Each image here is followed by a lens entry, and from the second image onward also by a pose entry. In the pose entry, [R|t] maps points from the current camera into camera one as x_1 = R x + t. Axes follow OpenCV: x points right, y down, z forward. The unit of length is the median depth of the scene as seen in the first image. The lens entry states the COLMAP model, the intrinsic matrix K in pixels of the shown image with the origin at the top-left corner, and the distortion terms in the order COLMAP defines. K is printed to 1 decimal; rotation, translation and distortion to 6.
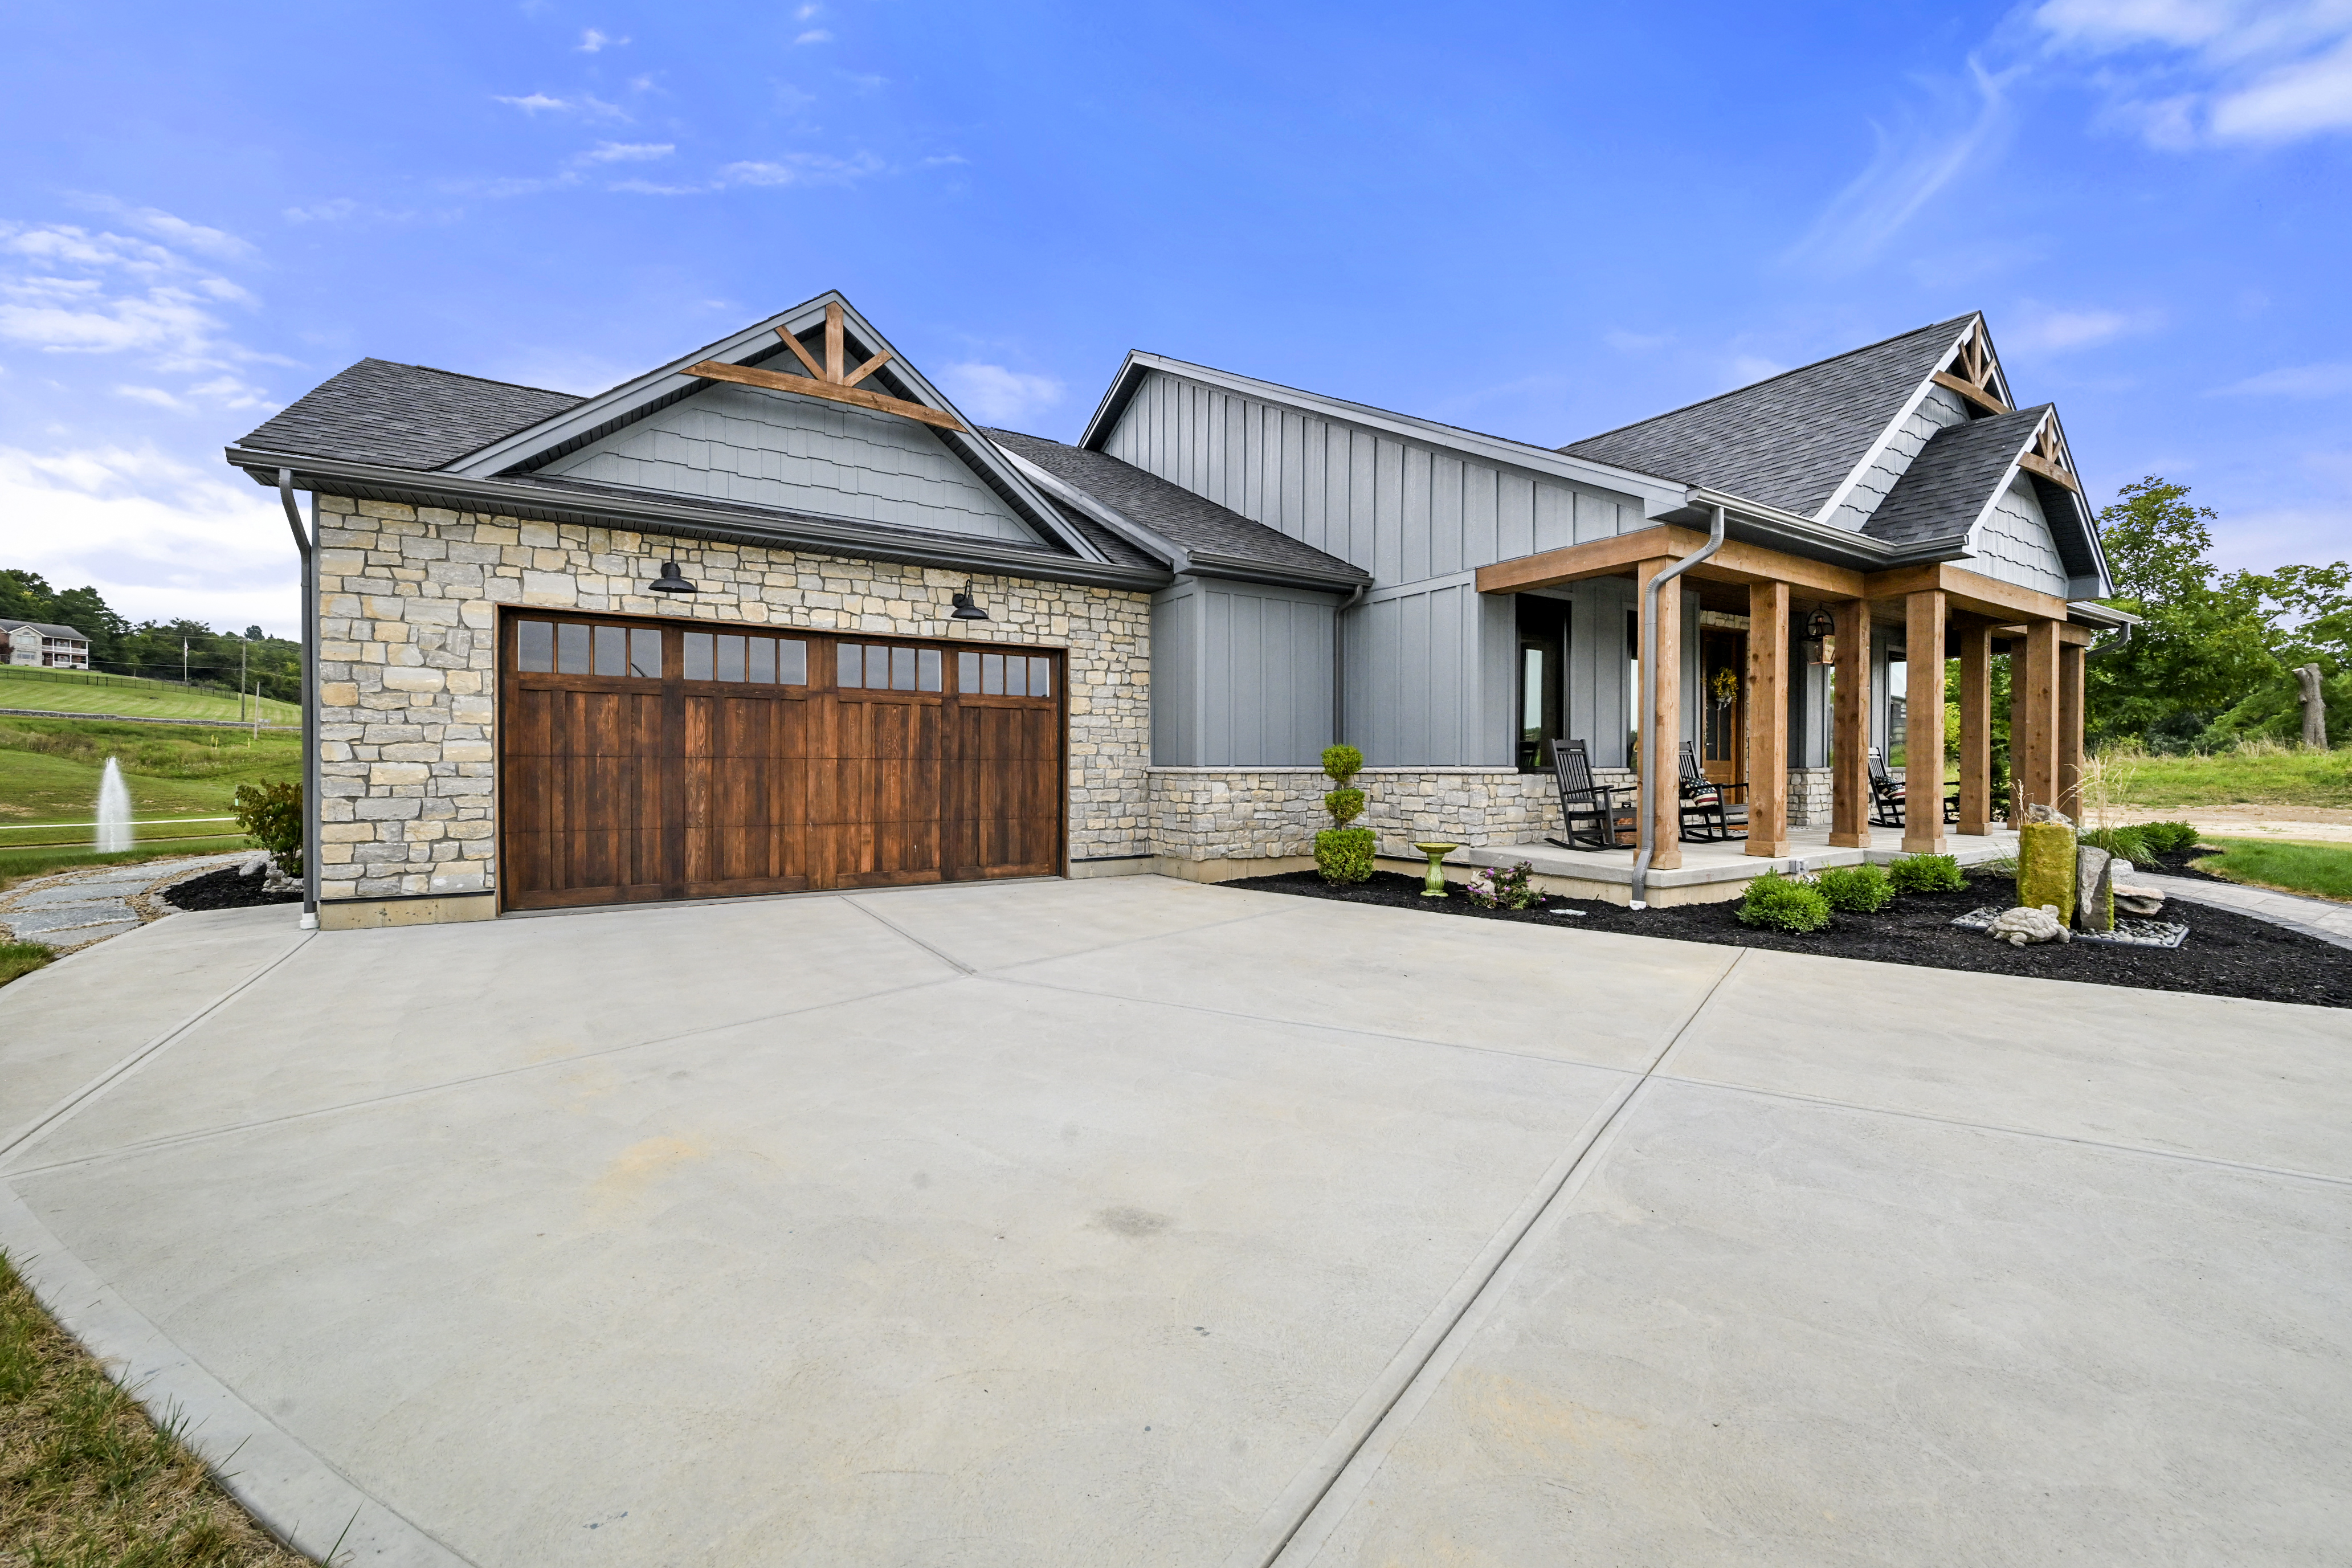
lens RADIAL K [[930.0, 0, 1176.0], [0, 930.0, 784.0], [0, 0, 1]] dist [0.000401, -0.000059]
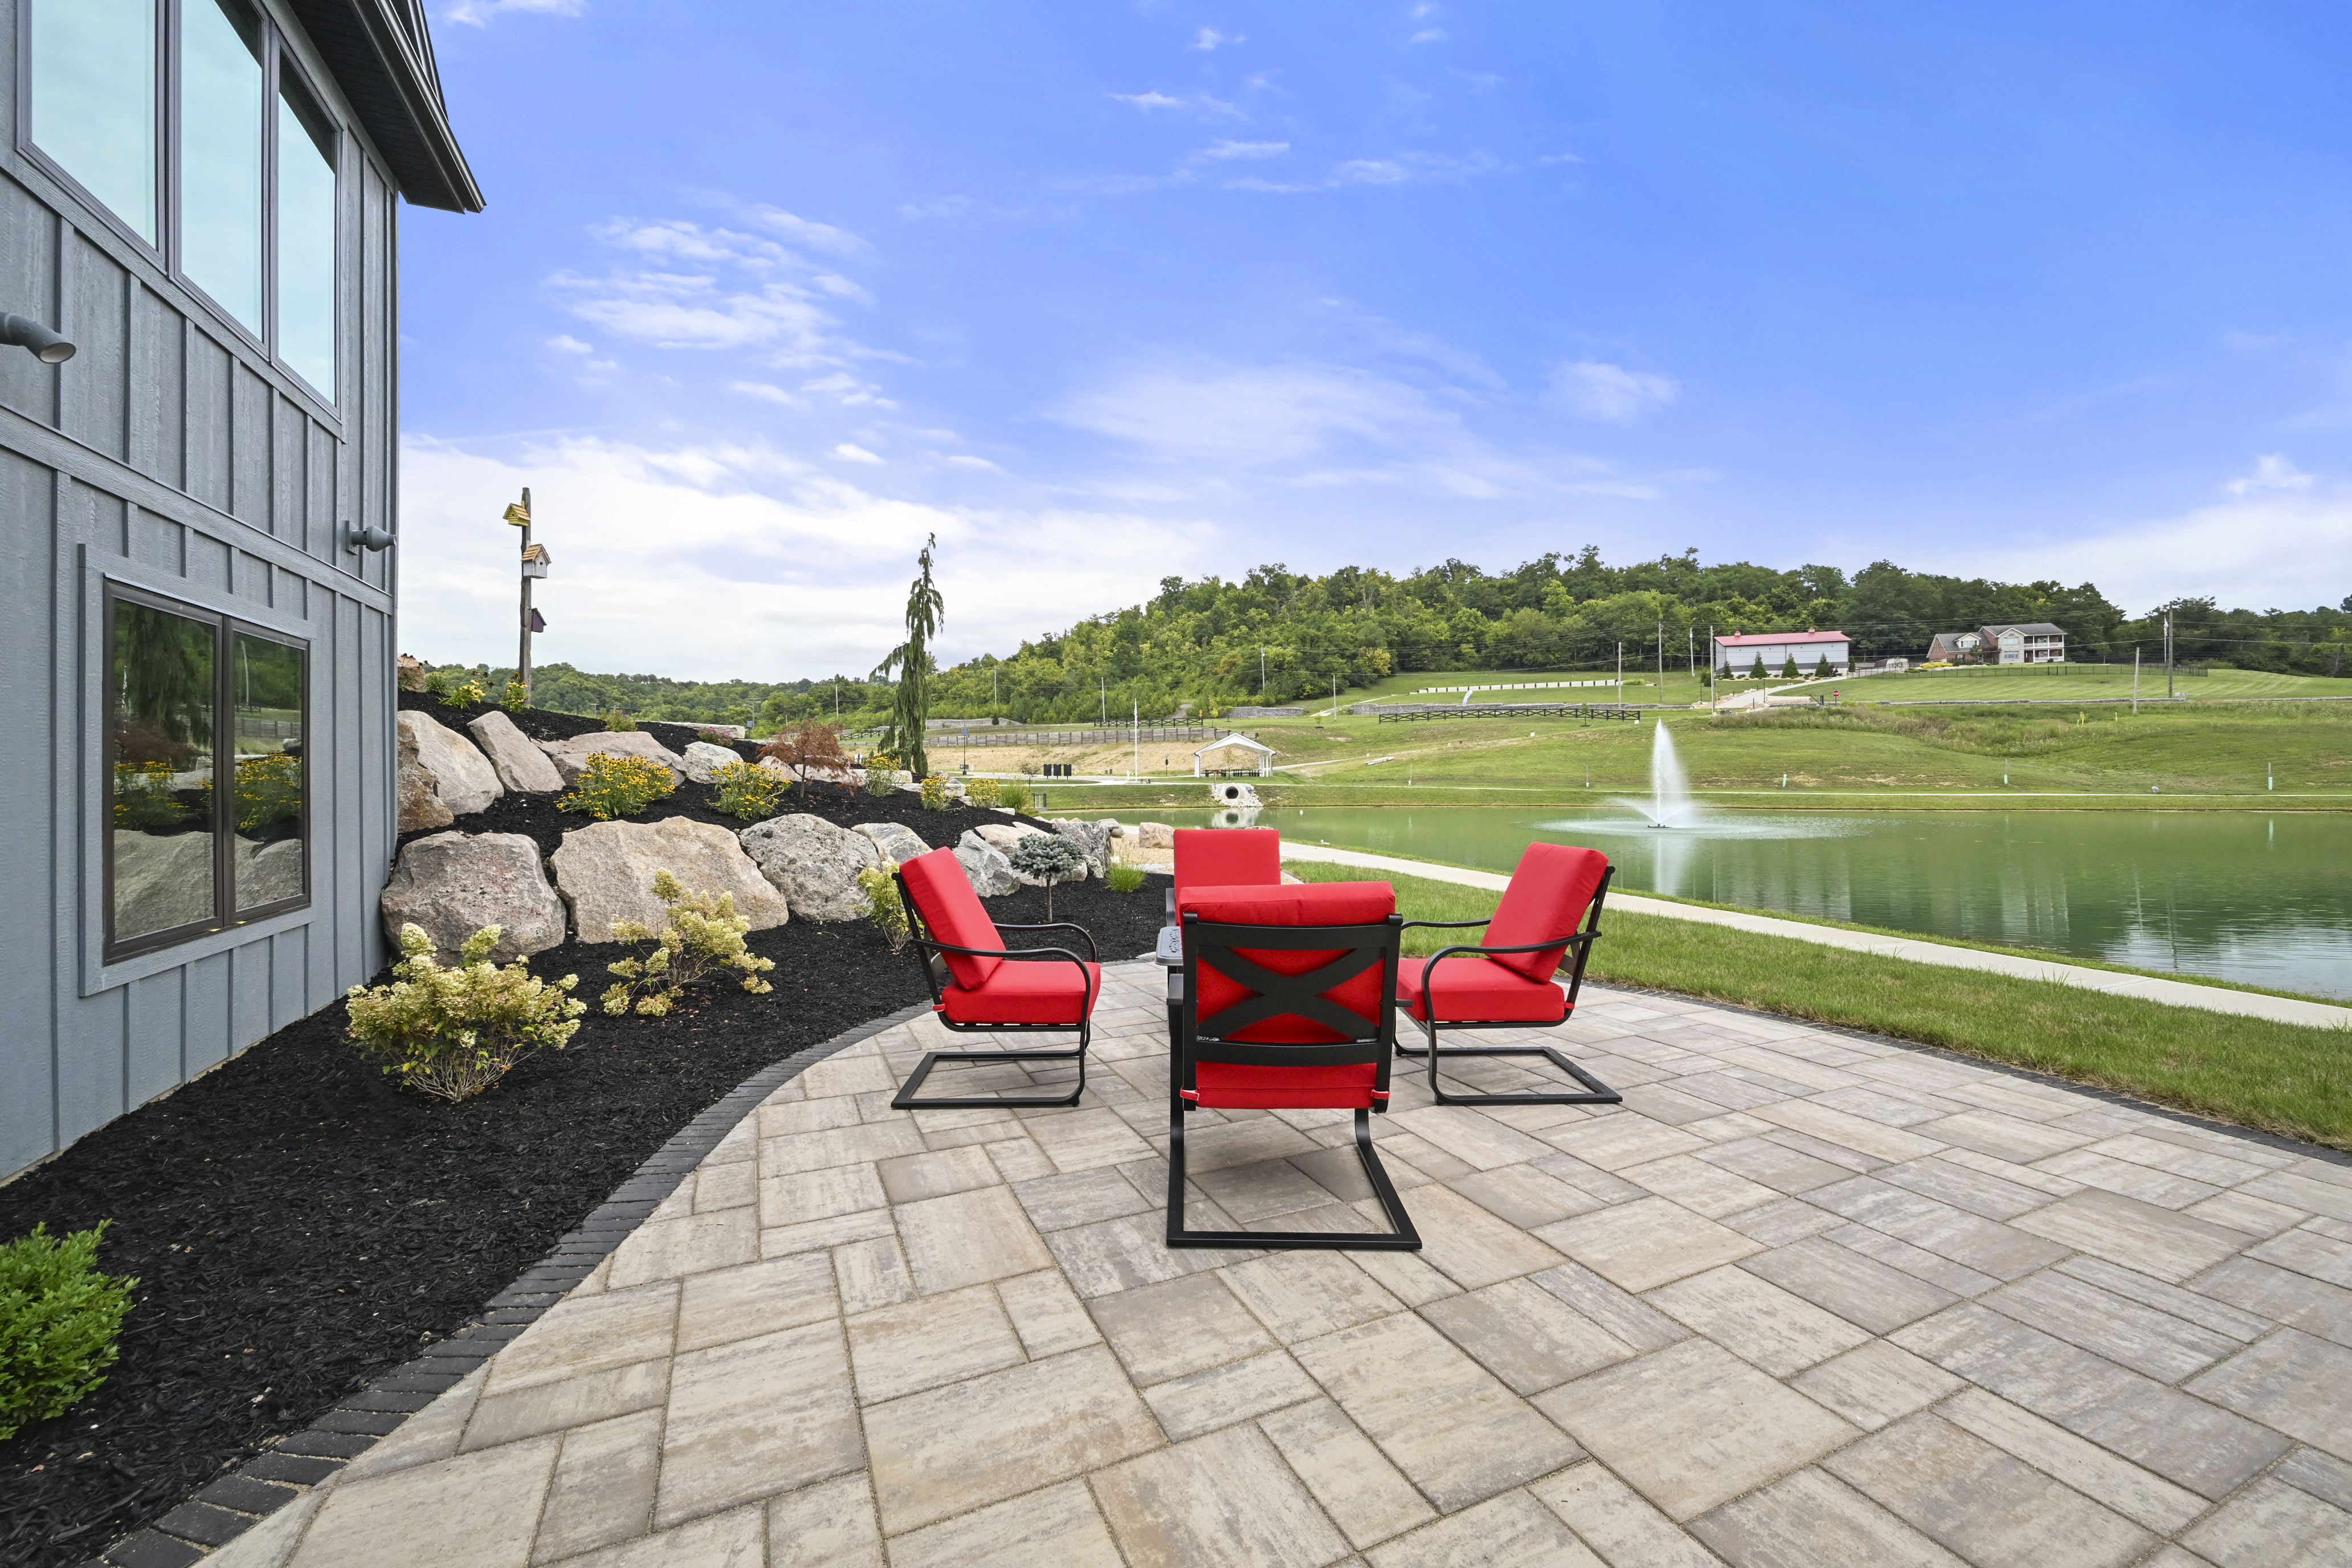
lens RADIAL K [[930.0, 0, 1176.0], [0, 930.0, 784.0], [0, 0, 1]] dist [0.000401, -0.000059]
pose [[0.999995, 0.001998, 0.002271, -0.661278], [-0.002001, 0.999997, 0.001491, 0.002768], [-0.002268, -0.001495, 0.999996, -0.003401]]
